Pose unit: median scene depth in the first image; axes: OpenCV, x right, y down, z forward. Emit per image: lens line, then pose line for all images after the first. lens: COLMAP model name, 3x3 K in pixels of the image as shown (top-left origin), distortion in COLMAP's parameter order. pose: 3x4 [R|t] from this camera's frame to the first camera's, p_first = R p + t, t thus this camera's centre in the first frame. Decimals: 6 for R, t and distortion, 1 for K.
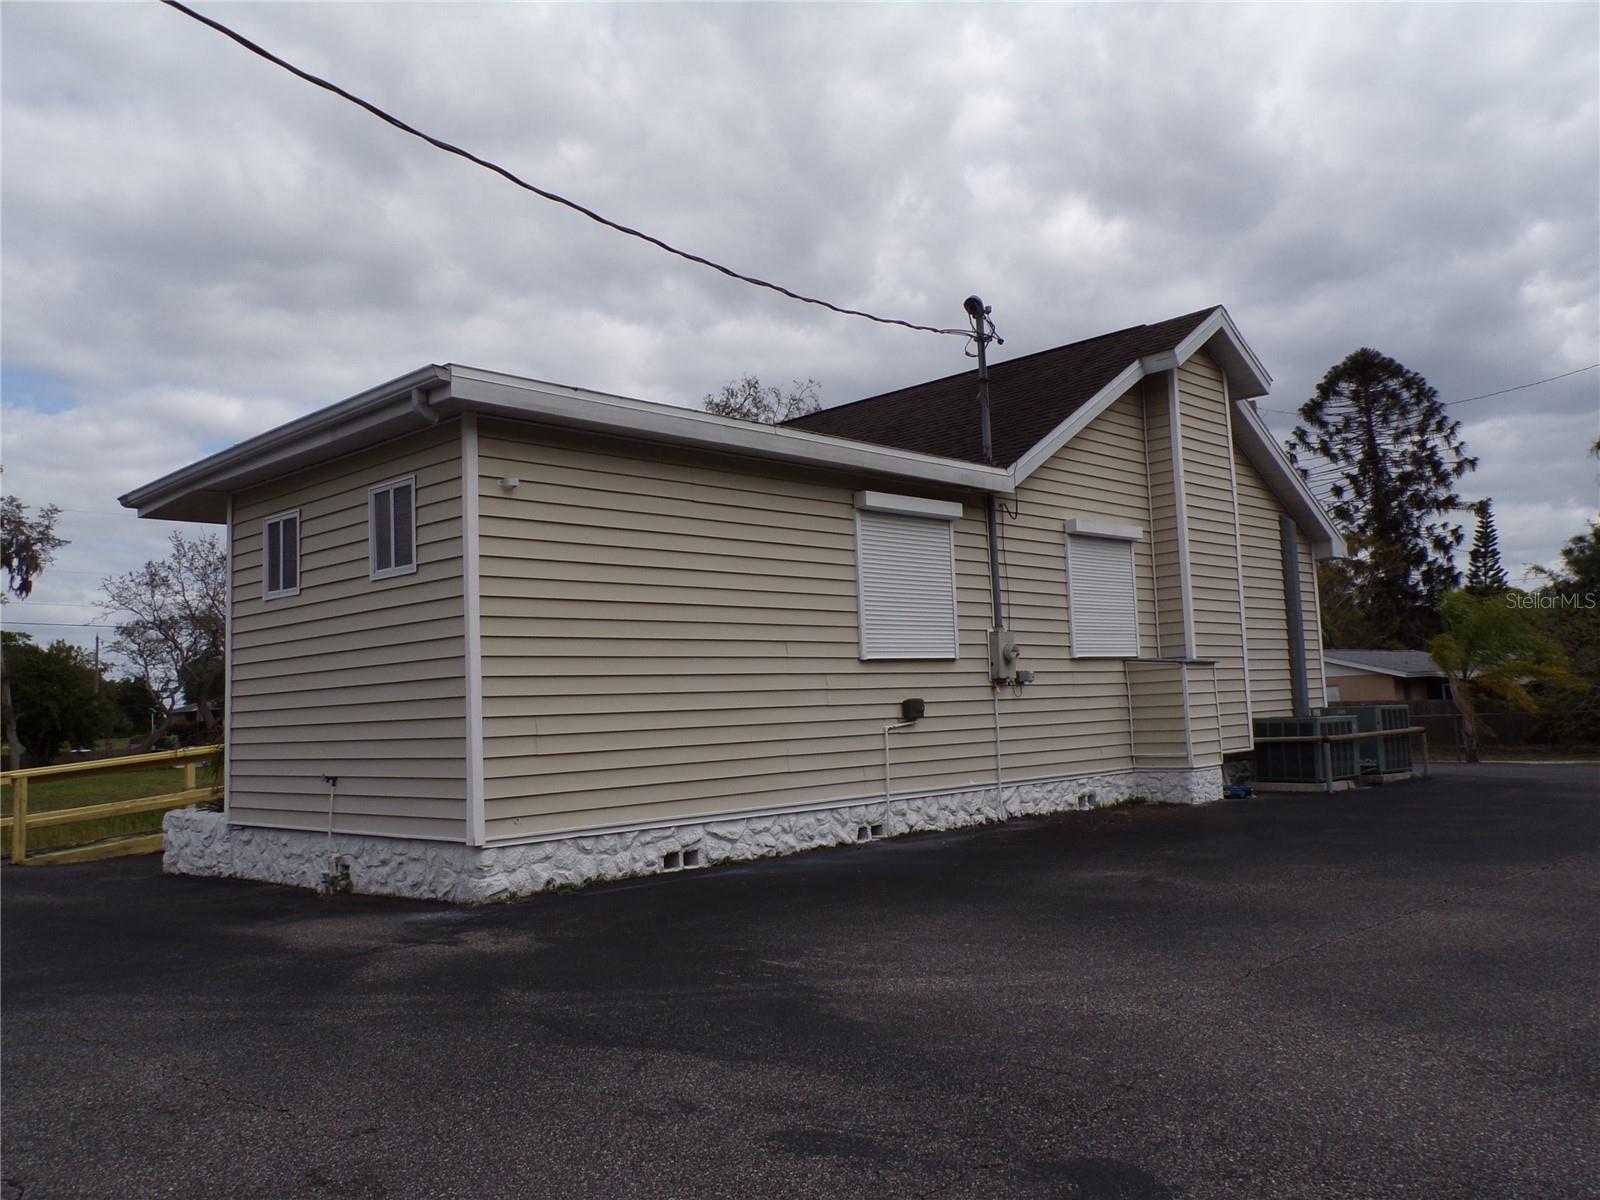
lens RADIAL K [[1290.9, 0, 799.5], [0, 1290.9, 600.1], [0, 0, 1]] dist [0.027817, 0.003844]
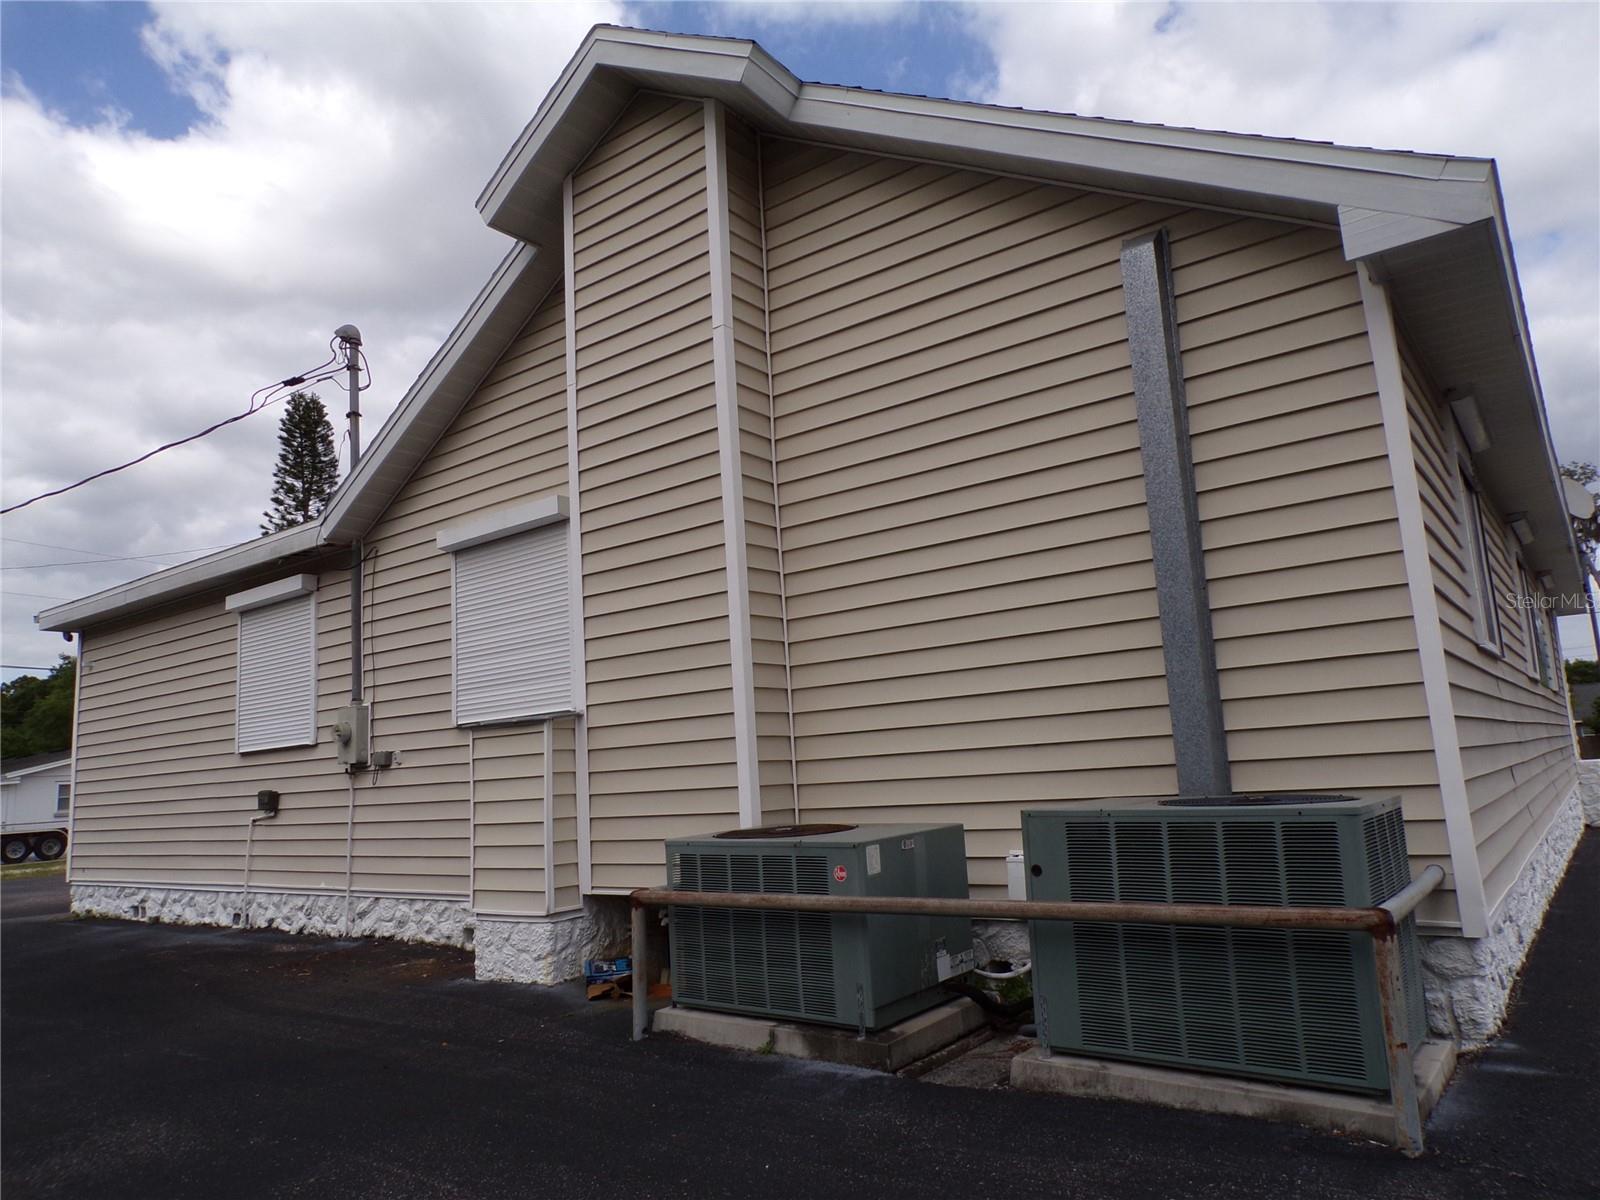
lens RADIAL K [[1075.7, 0, 799.0], [0, 1075.7, 601.5], [0, 0, 1]] dist [-0.005235, 0.007559]
pose [[0.129468, -0.123821, -0.983822, 0.885252], [0.134921, 0.985145, -0.106232, 0.070179], [0.982362, -0.118984, 0.144251, 1.192677]]
